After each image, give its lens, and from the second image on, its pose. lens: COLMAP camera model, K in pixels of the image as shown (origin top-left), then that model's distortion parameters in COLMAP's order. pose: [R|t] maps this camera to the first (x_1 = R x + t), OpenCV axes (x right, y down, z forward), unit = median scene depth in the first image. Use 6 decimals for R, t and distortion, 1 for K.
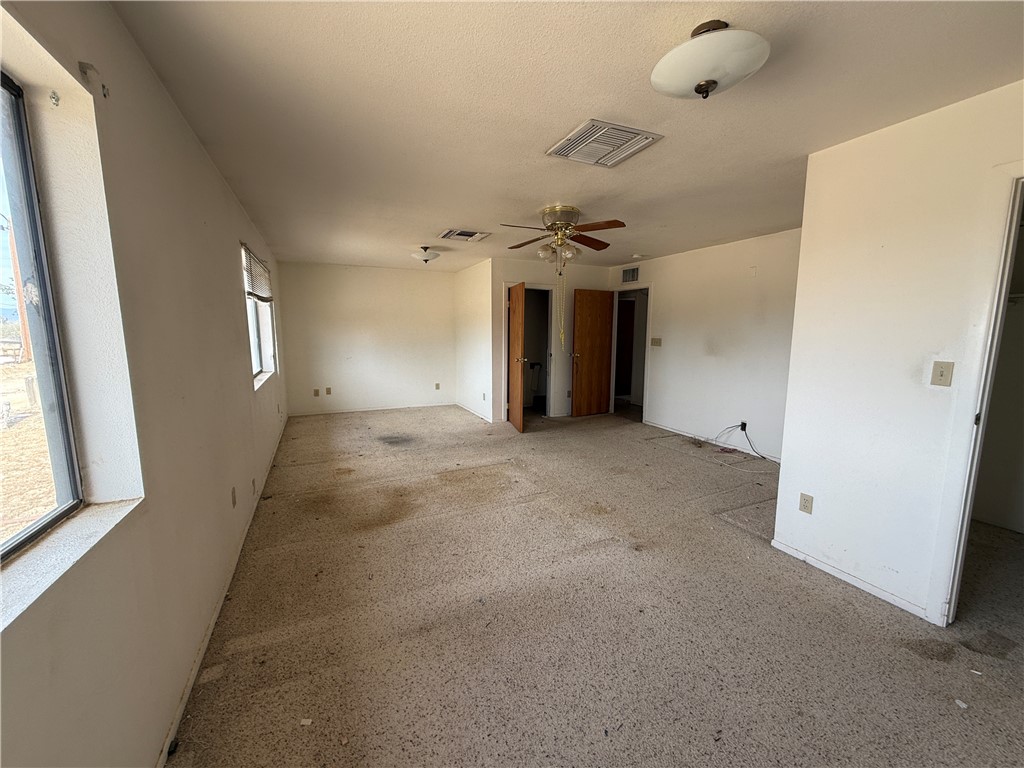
lens RADIAL K [[406.9, 0, 508.7], [0, 406.9, 384.3], [0, 0, 1]] dist [-0.000163, 0.000559]
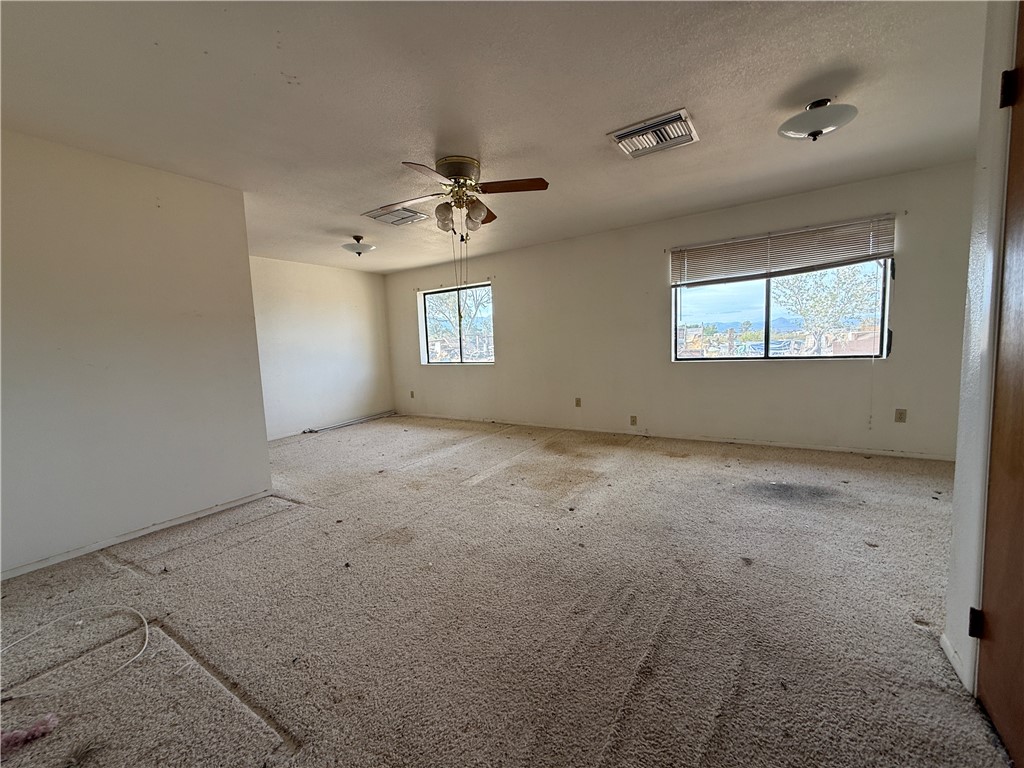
lens RADIAL K [[406.9, 0, 508.7], [0, 406.9, 384.3], [0, 0, 1]] dist [-0.000163, 0.000559]
pose [[-0.840450, 0.089659, -0.534421, 0.439406], [-0.034577, 0.975334, 0.218008, -0.150791], [0.540785, 0.201703, -0.816619, 1.542353]]
